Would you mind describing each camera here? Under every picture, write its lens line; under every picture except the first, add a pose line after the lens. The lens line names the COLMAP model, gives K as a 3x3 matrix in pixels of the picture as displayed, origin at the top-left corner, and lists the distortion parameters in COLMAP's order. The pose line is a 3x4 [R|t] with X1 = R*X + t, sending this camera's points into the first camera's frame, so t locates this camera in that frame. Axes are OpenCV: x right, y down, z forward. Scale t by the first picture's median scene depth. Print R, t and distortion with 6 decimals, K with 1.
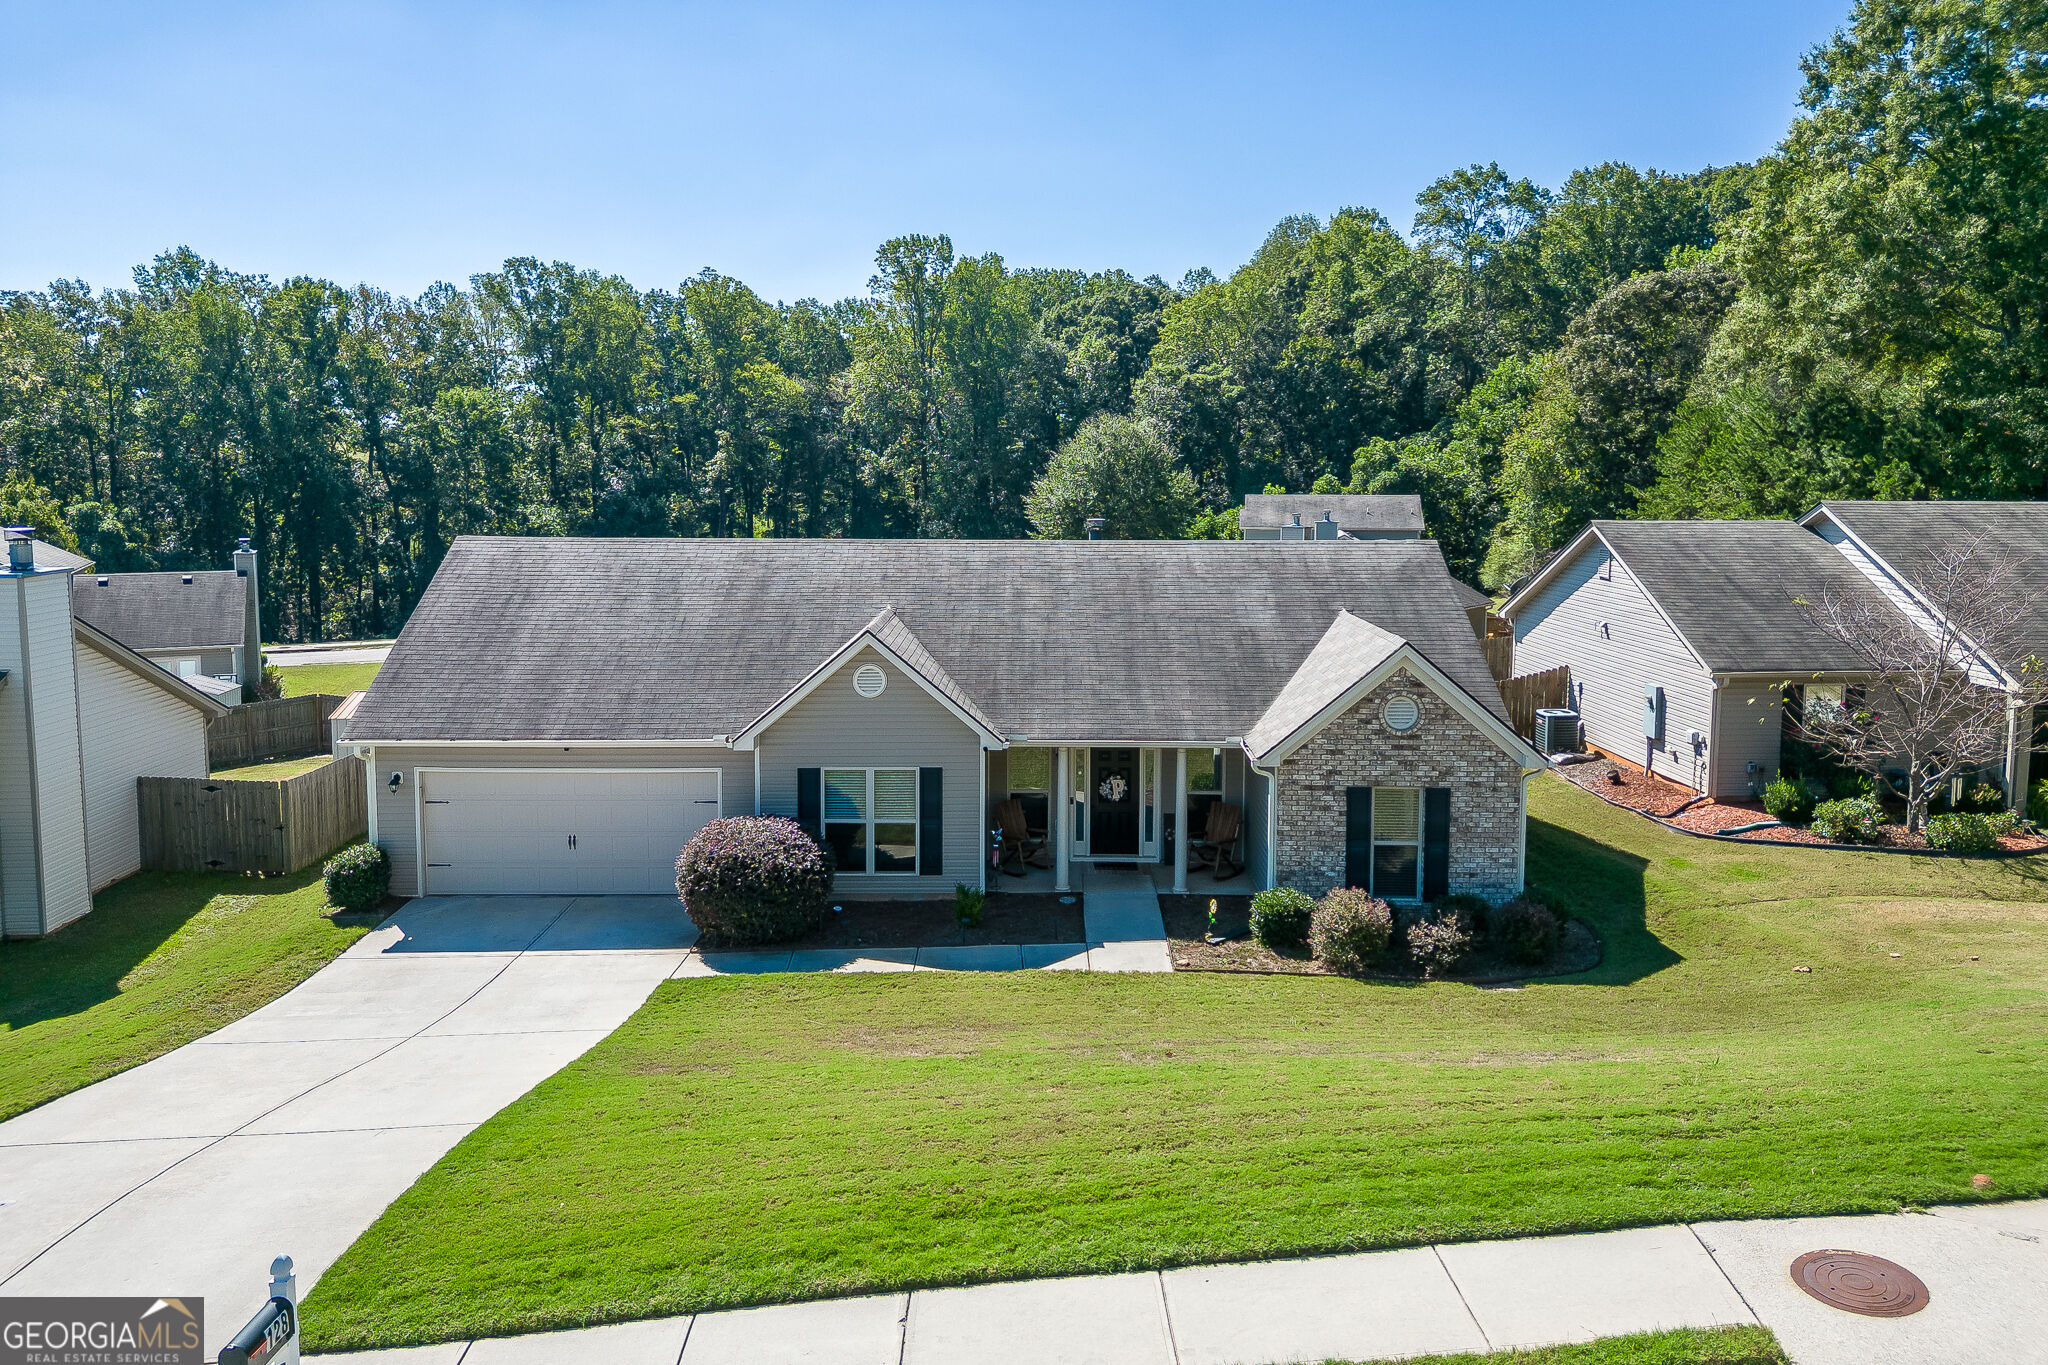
lens RADIAL K [[1434.2, 0, 1031.0], [0, 1434.2, 596.9], [0, 0, 1]] dist [0.095147, -0.114790]
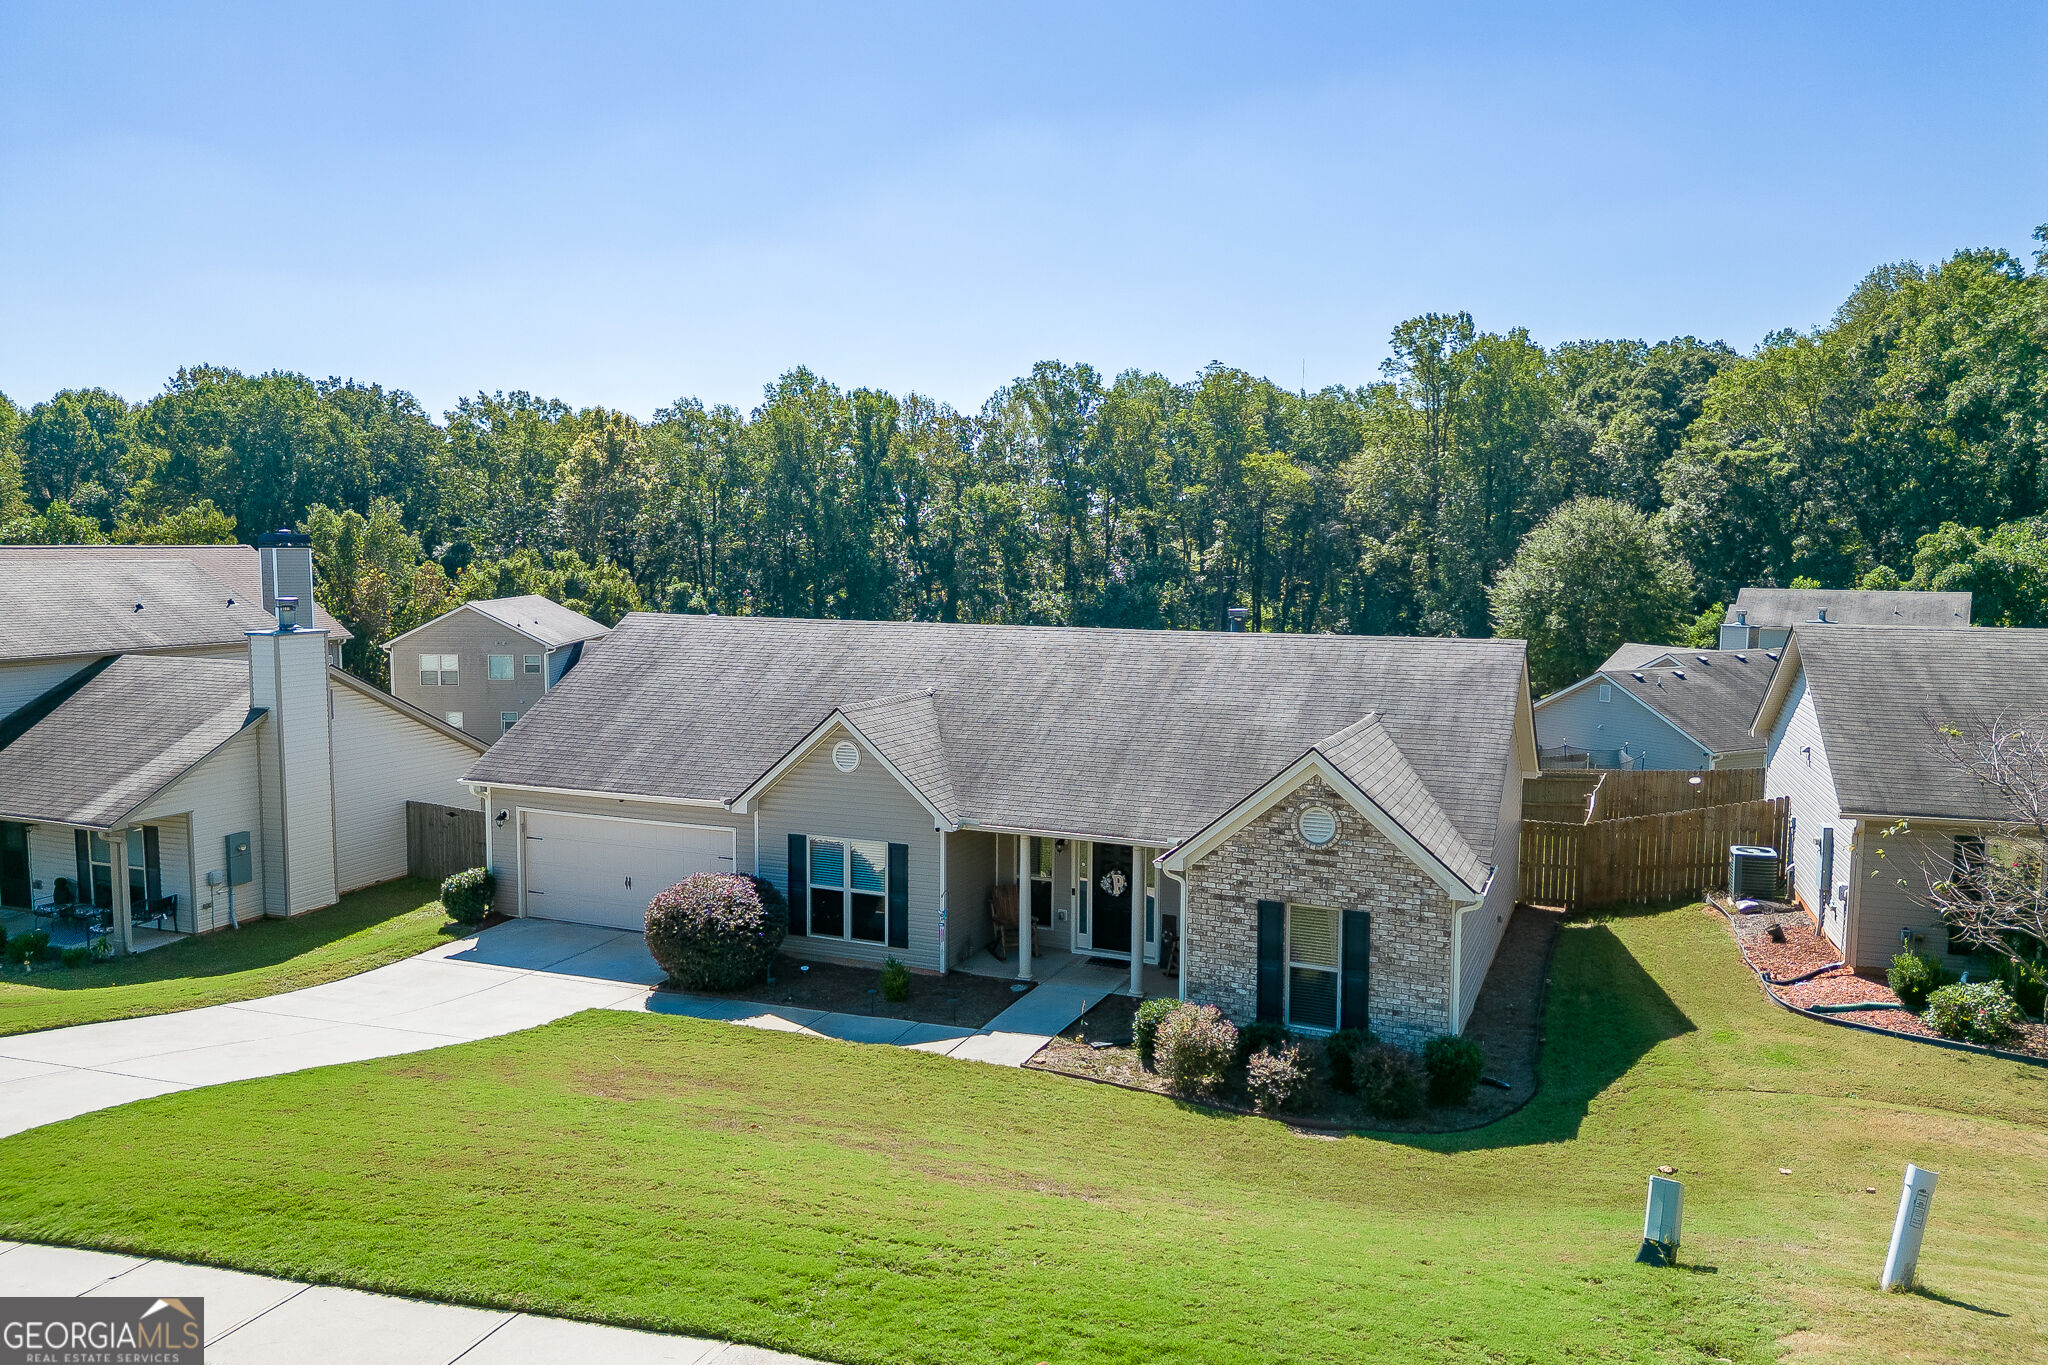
lens RADIAL K [[1437.5, 0, 1030.1], [0, 1437.5, 675.7], [0, 0, 1]] dist [0.096446, -0.115486]
pose [[0.919428, 0.038475, -0.391371, 0.093623], [-0.041285, 0.999147, 0.001237, -0.001619], [0.391085, 0.015020, 0.920232, 0.018012]]
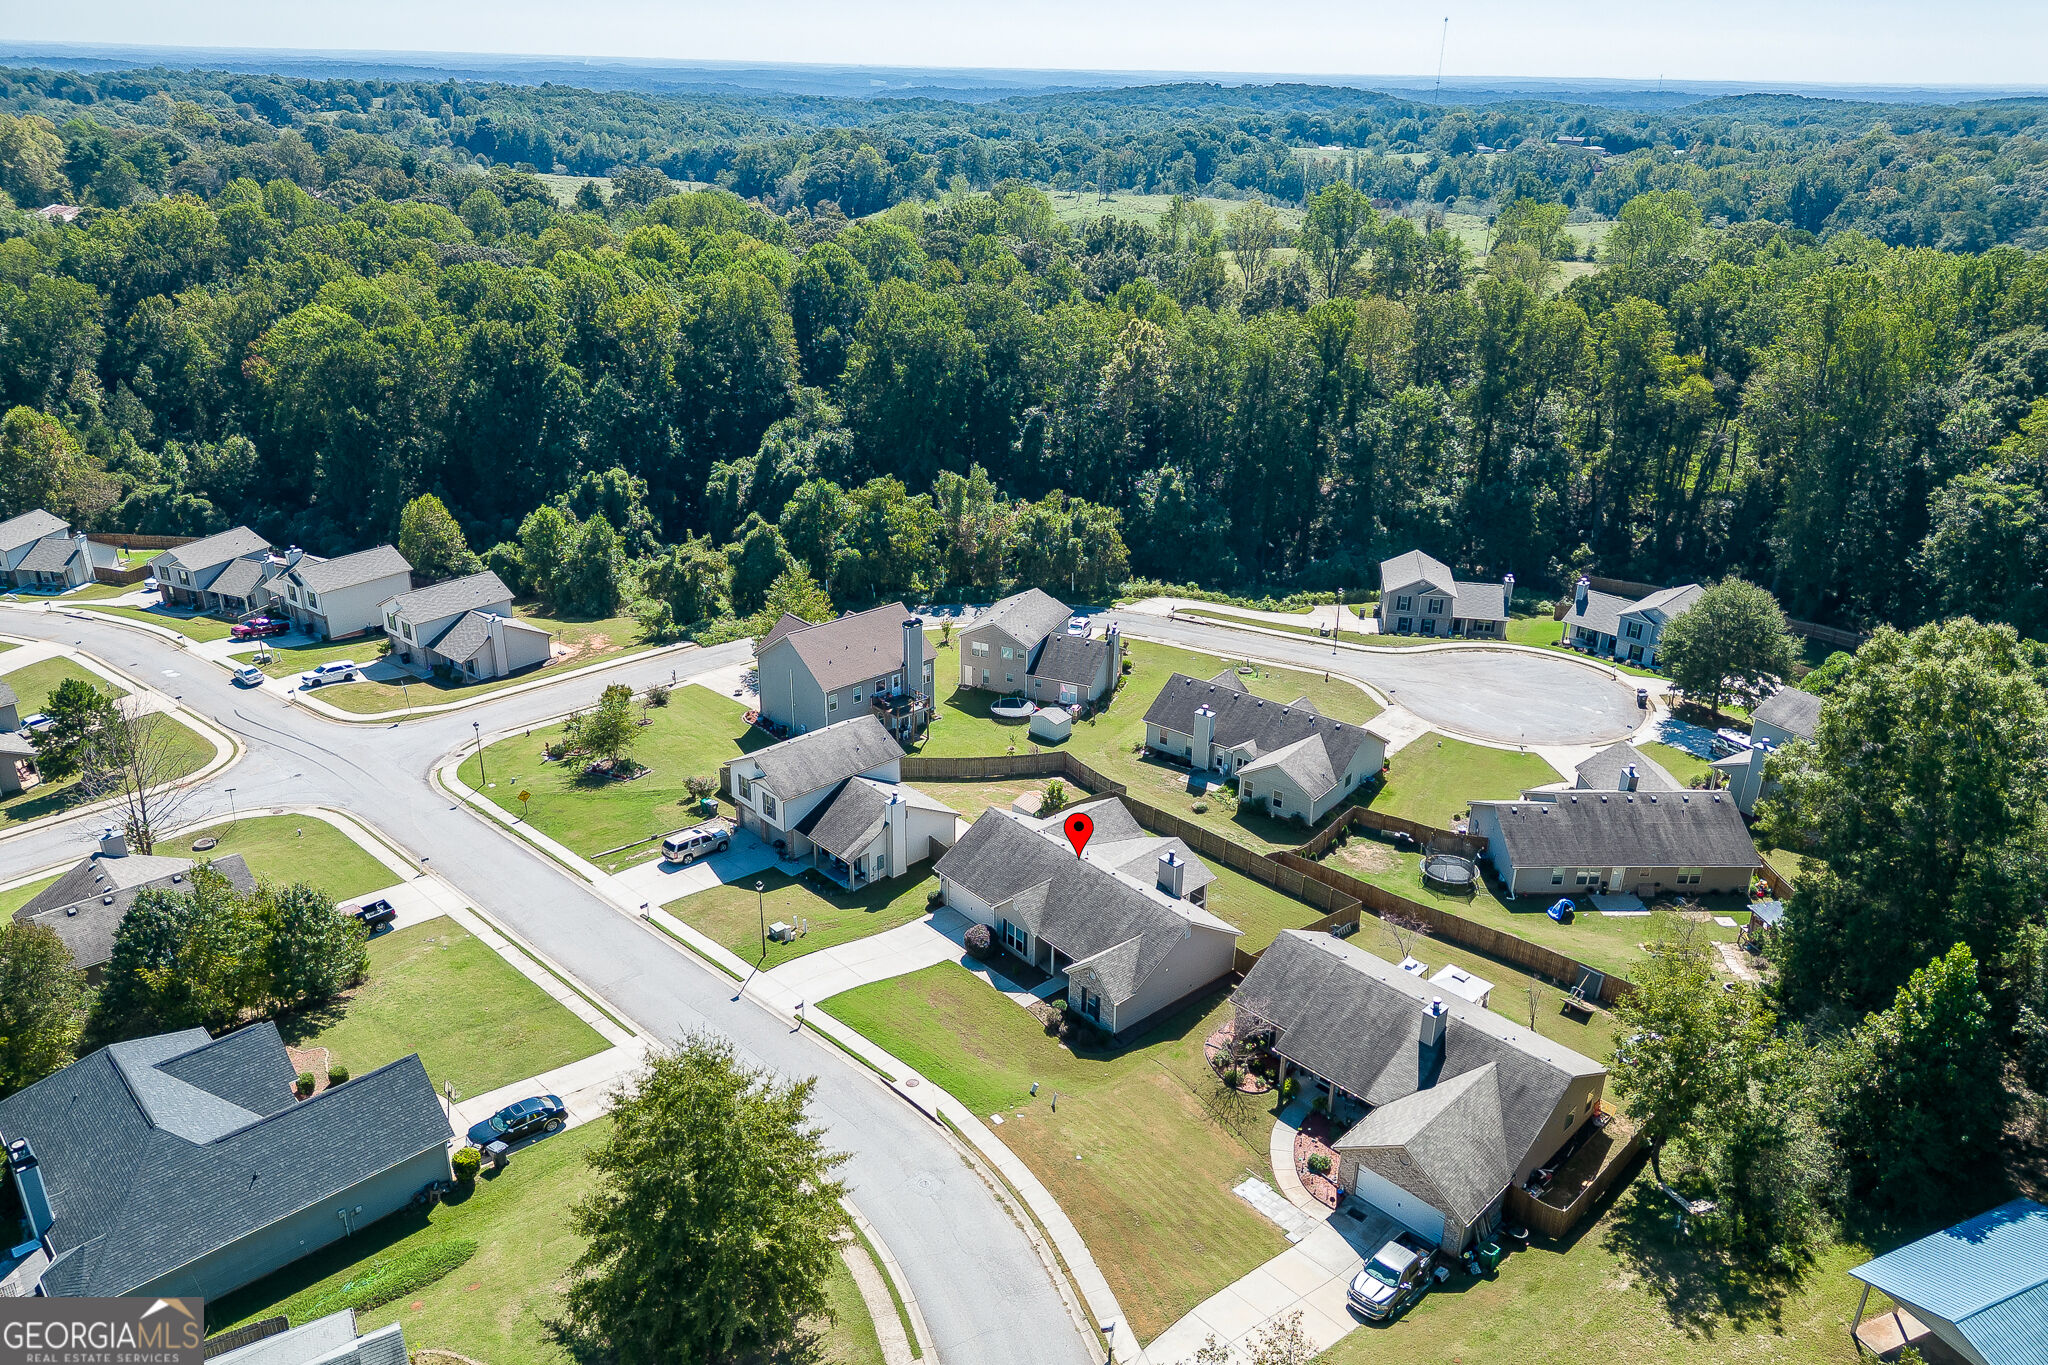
lens RADIAL K [[1437.5, 0, 1030.1], [0, 1437.5, 675.7], [0, 0, 1]] dist [0.096446, -0.115486]
pose [[0.667299, 0.302231, -0.680712, 0.537708], [-0.092145, 0.940444, 0.327222, -0.408753], [0.739068, -0.155630, 0.655407, -0.326535]]
